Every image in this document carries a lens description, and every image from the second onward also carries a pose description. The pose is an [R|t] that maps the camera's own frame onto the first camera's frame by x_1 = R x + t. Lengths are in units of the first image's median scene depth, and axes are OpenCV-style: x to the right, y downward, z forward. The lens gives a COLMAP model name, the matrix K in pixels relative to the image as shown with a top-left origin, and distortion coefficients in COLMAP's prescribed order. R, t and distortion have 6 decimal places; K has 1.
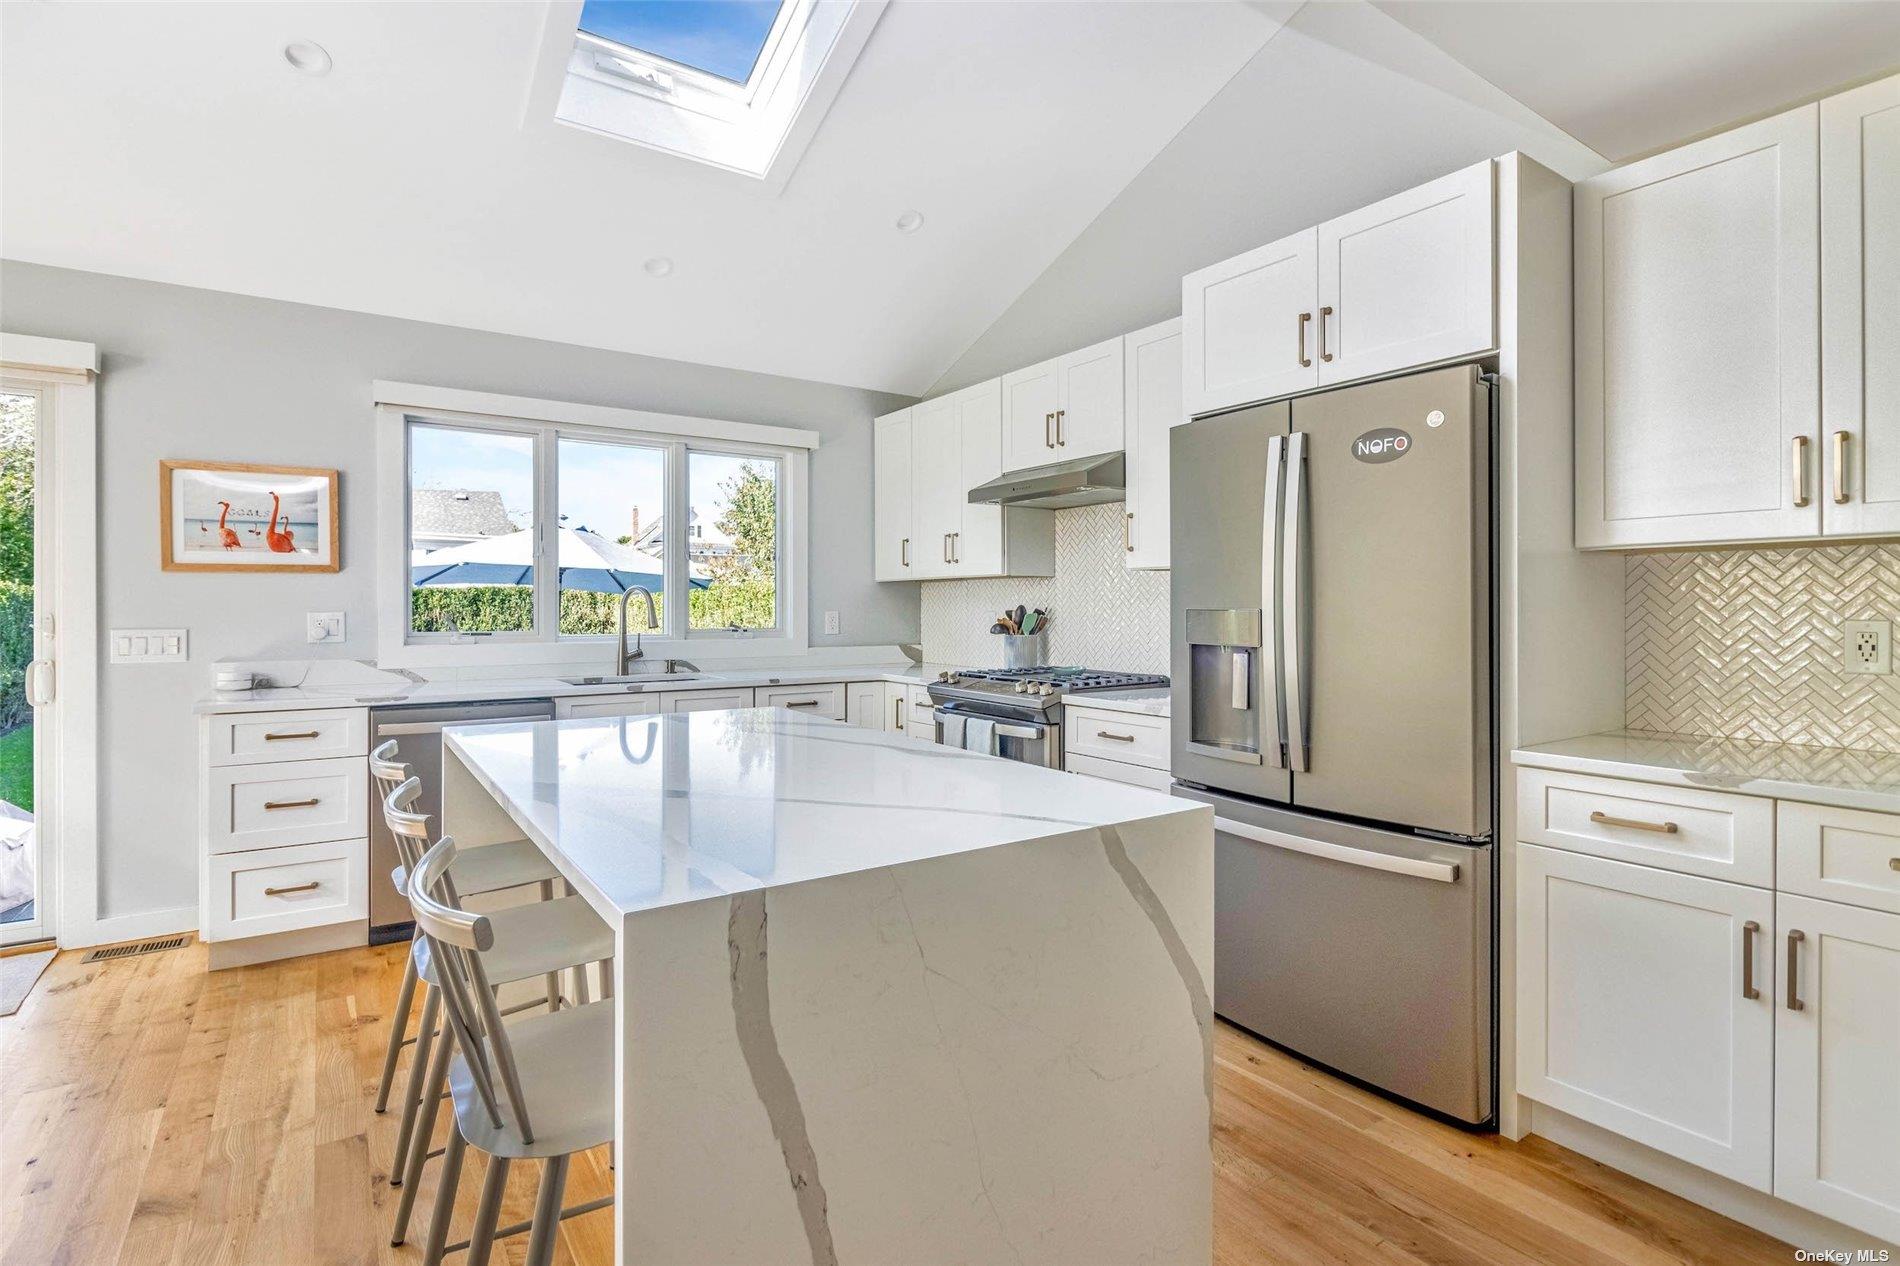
lens RADIAL K [[920.6, 0, 917.4], [0, 920.6, 599.7], [0, 0, 1]] dist [-0.000291, -0.000279]
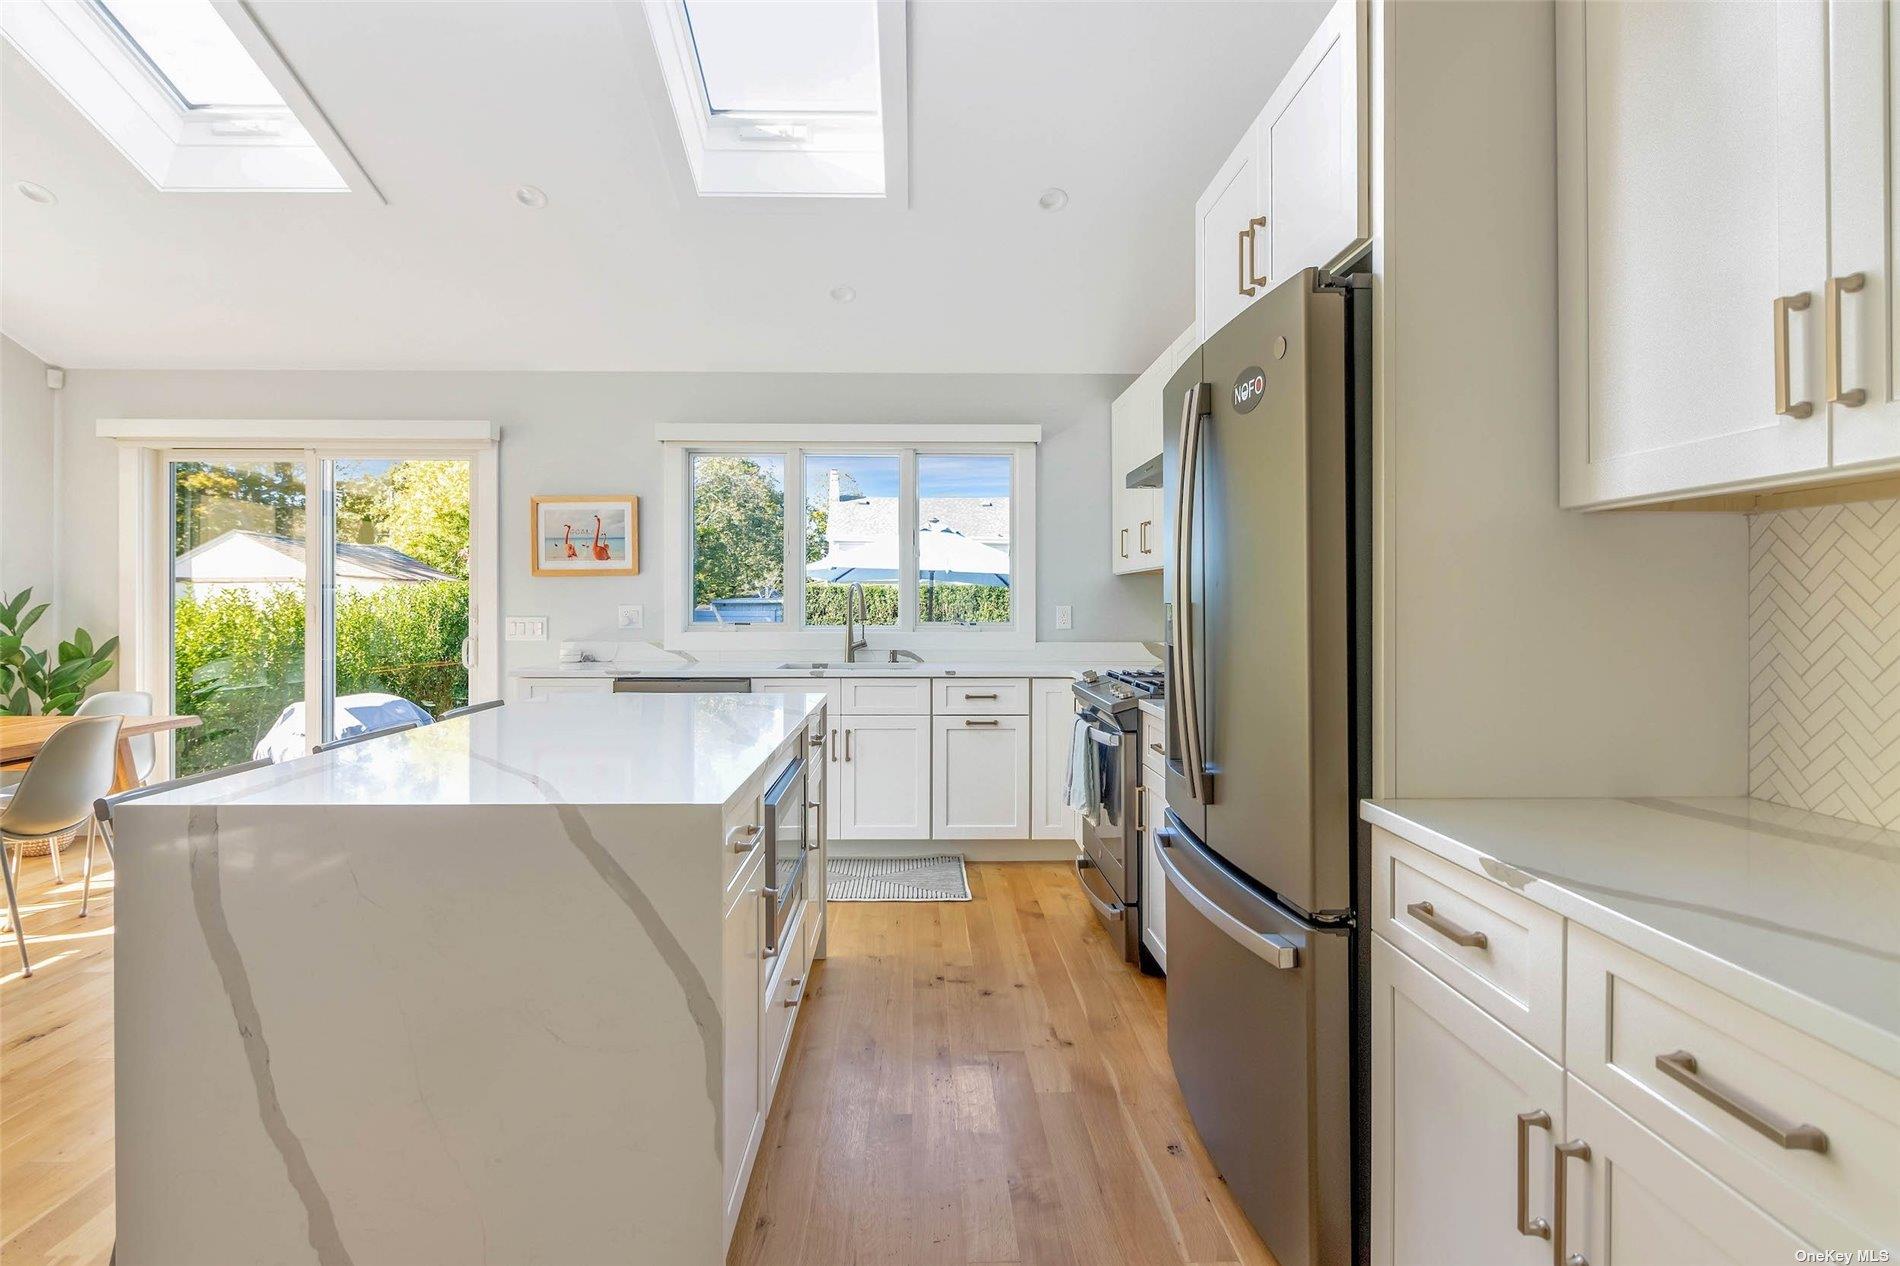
lens RADIAL K [[920.6, 0, 917.4], [0, 920.6, 599.7], [0, 0, 1]] dist [-0.000291, -0.000279]
pose [[0.841328, -0.001304, -0.540523, 0.426147], [0.003952, 0.999985, 0.003738, 0.002476], [0.540510, -0.005280, 0.841321, 0.124168]]
